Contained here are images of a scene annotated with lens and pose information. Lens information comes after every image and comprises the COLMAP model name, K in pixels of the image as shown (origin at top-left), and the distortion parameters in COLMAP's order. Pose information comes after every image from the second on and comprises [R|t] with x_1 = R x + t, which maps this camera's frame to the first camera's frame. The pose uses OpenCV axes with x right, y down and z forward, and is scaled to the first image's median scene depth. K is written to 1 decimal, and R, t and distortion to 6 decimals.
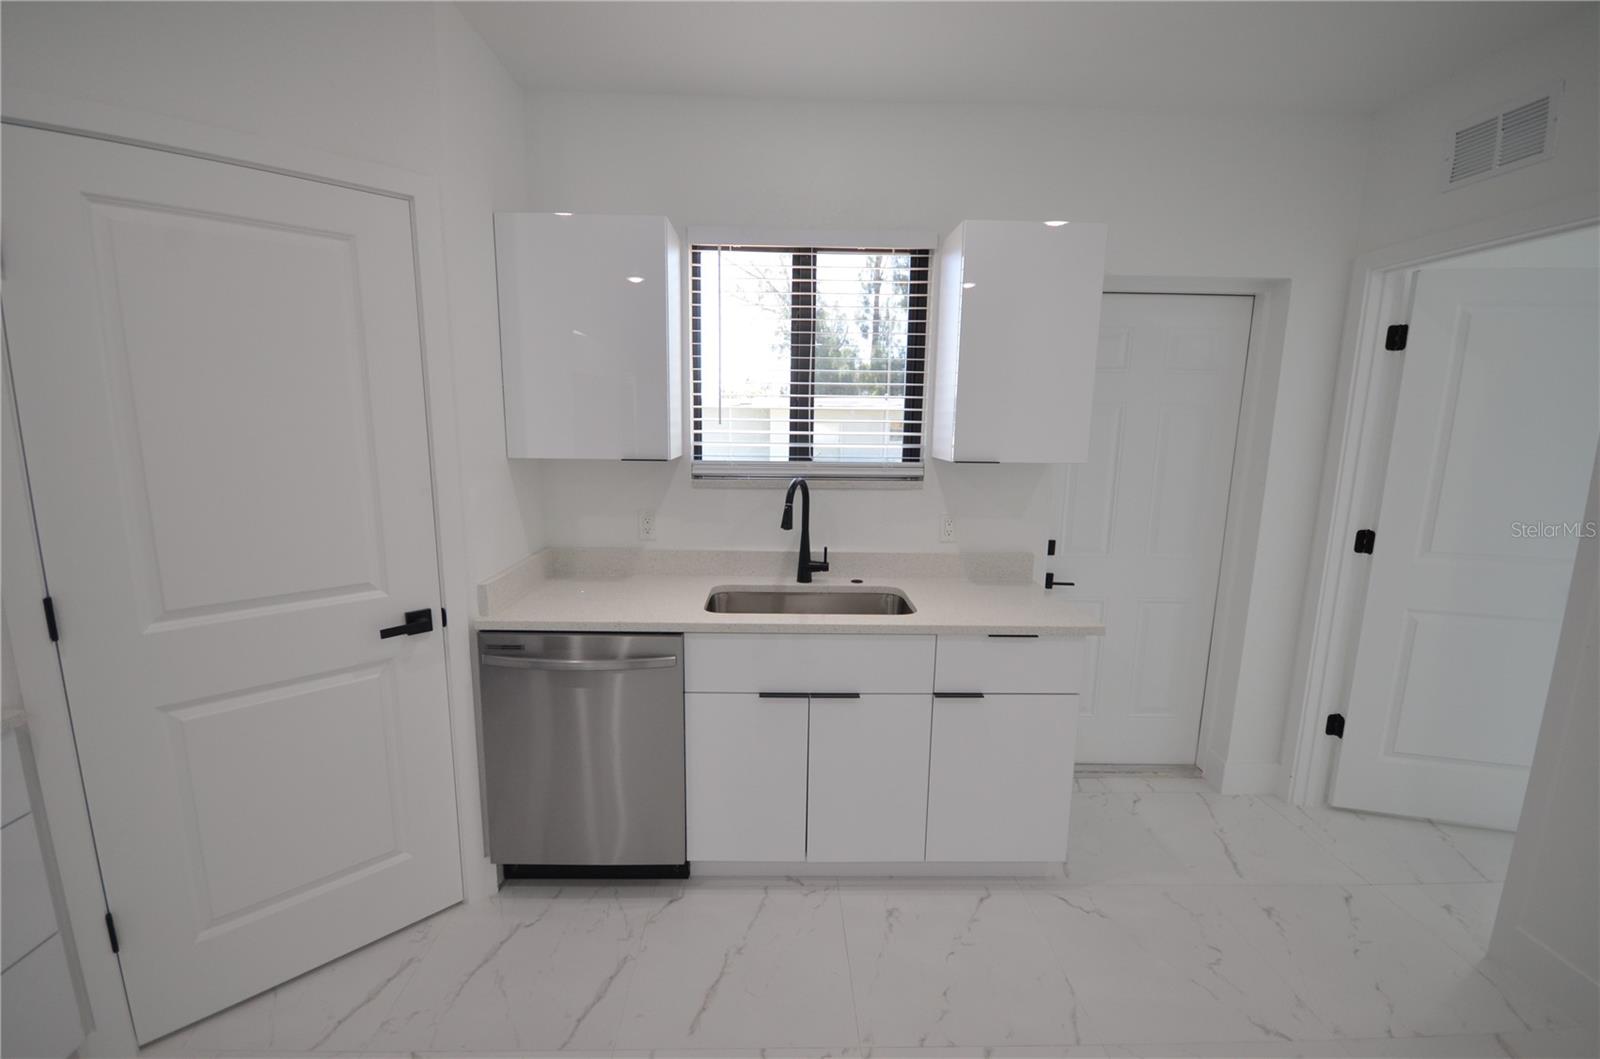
lens RADIAL K [[713.2, 0, 785.5], [0, 713.2, 552.5], [0, 0, 1]] dist [-0.002957, -0.003131]
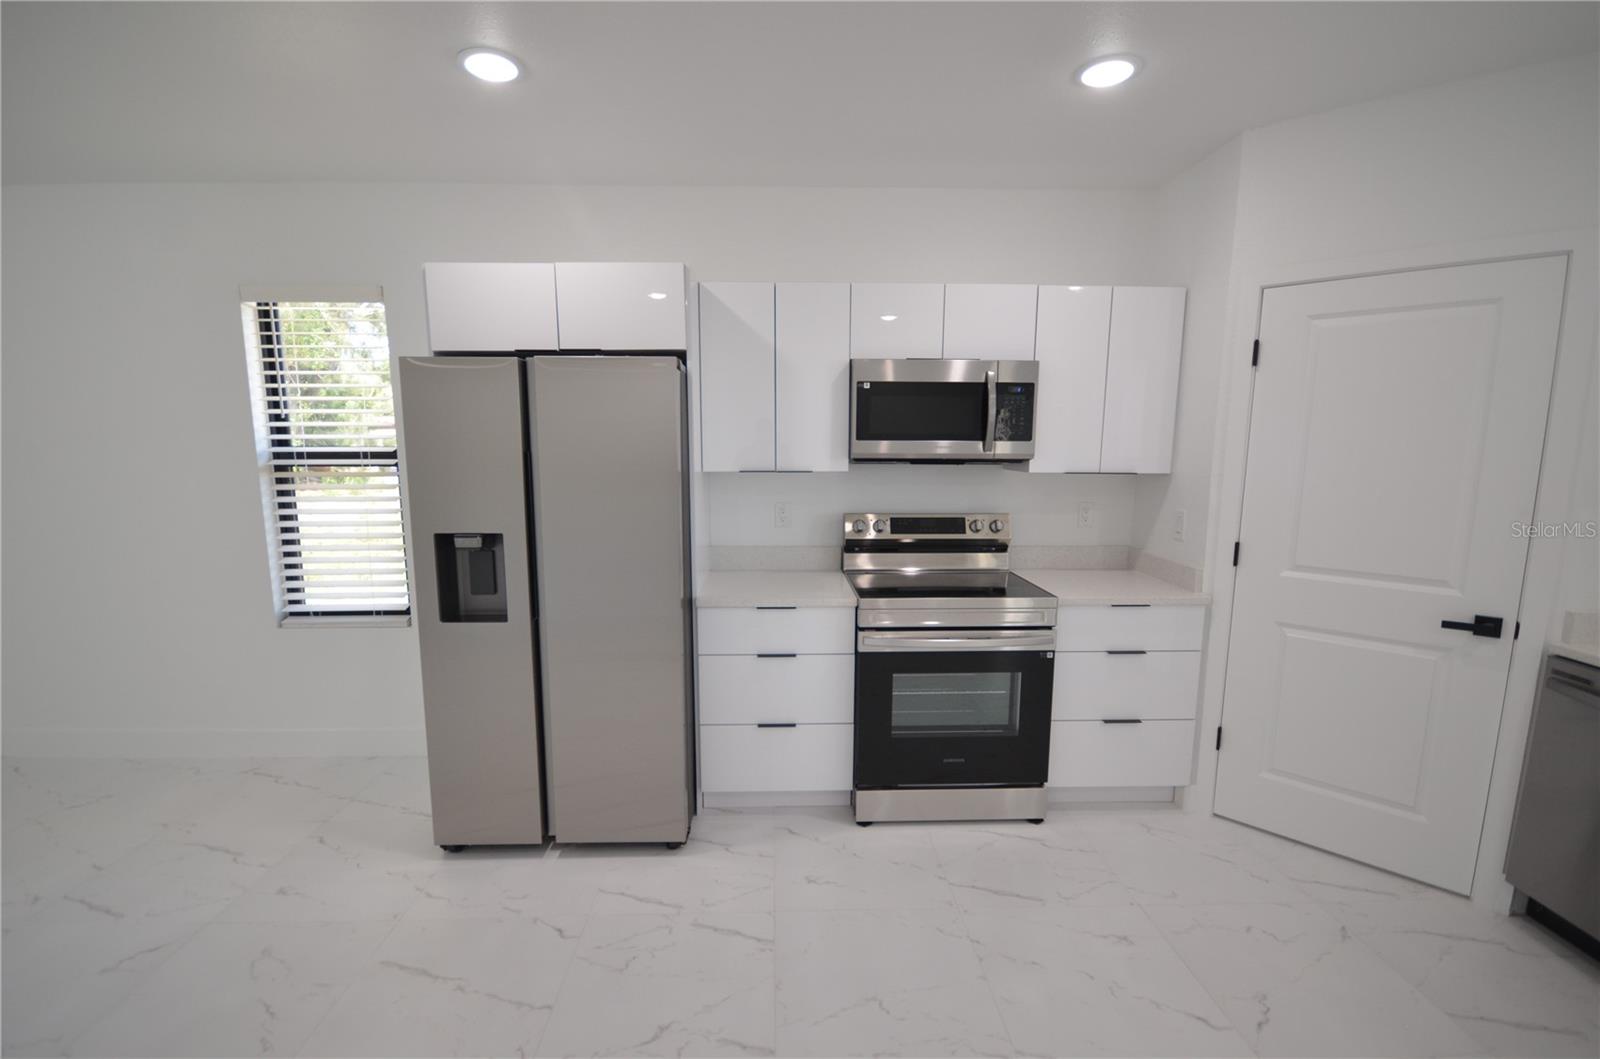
lens RADIAL K [[713.2, 0, 797.9], [0, 713.2, 537.3], [0, 0, 1]] dist [-0.002957, -0.003131]
pose [[0.004485, 0.137035, -0.990556, 0.515892], [-0.189204, 0.972790, 0.133720, 0.015466], [0.981928, 0.186818, 0.030291, -0.115253]]
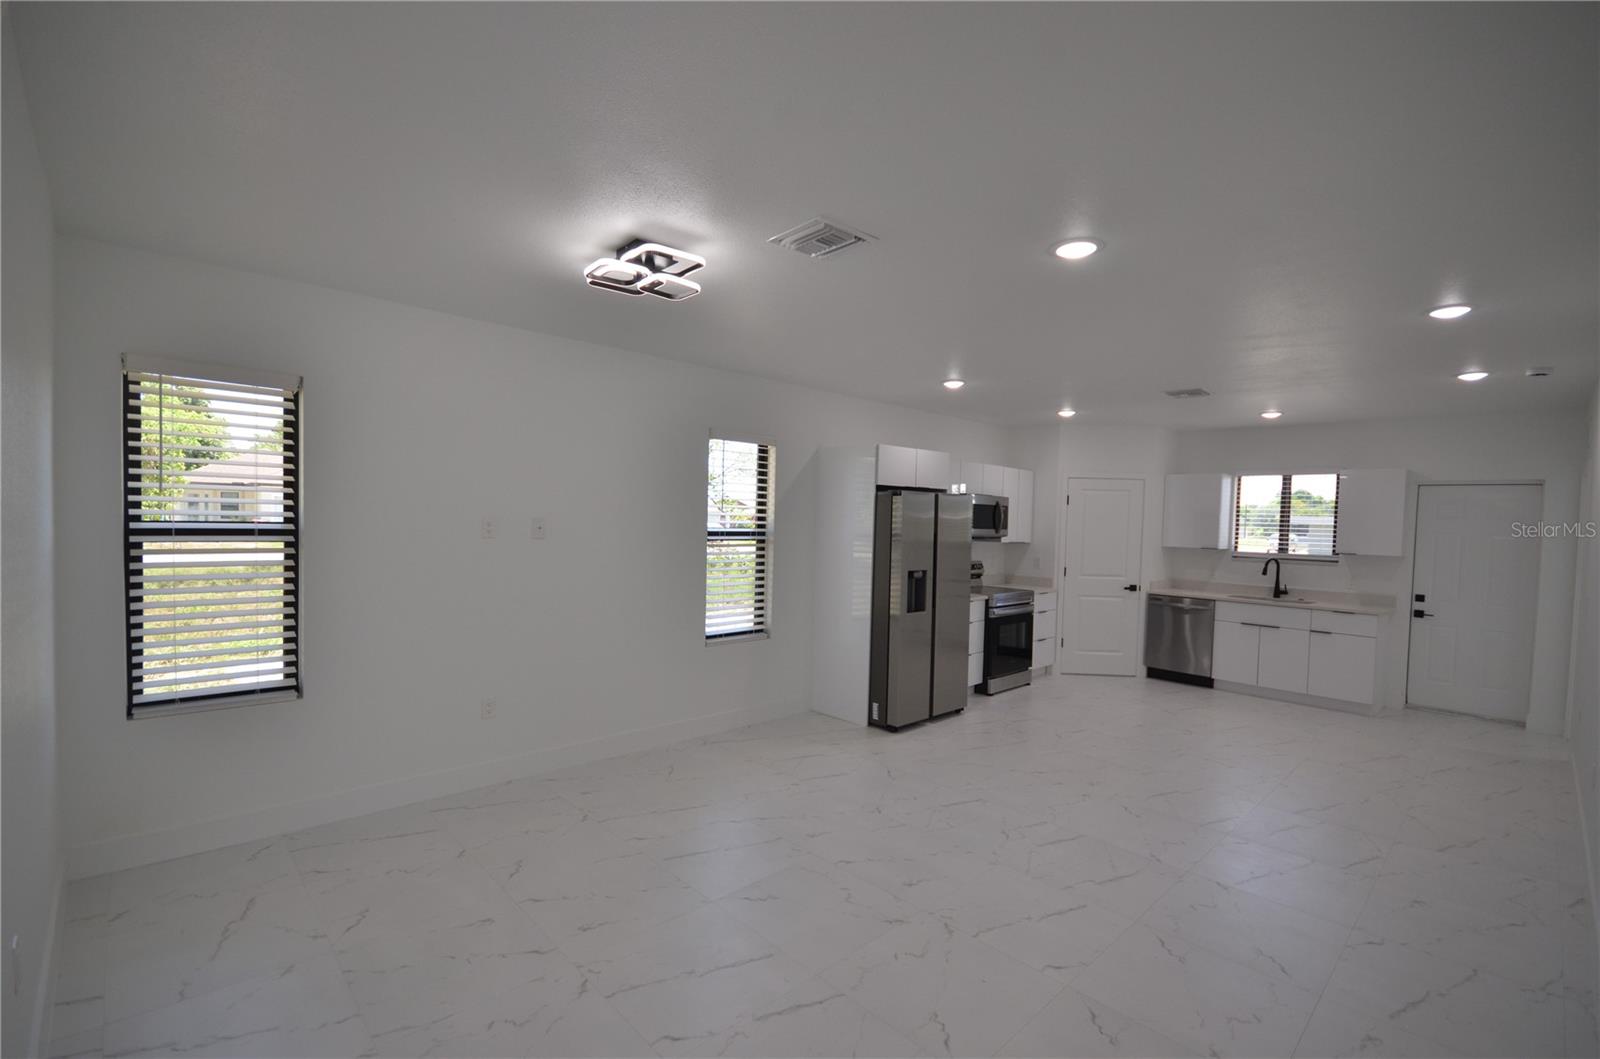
lens RADIAL K [[713.2, 0, 794.0], [0, 713.2, 536.6], [0, 0, 1]] dist [-0.002957, -0.003131]
pose [[0.677959, 0.025247, -0.734666, 0.901164], [-0.157376, 0.981223, -0.111508, 0.475619], [0.718056, 0.191217, 0.669202, -2.511739]]
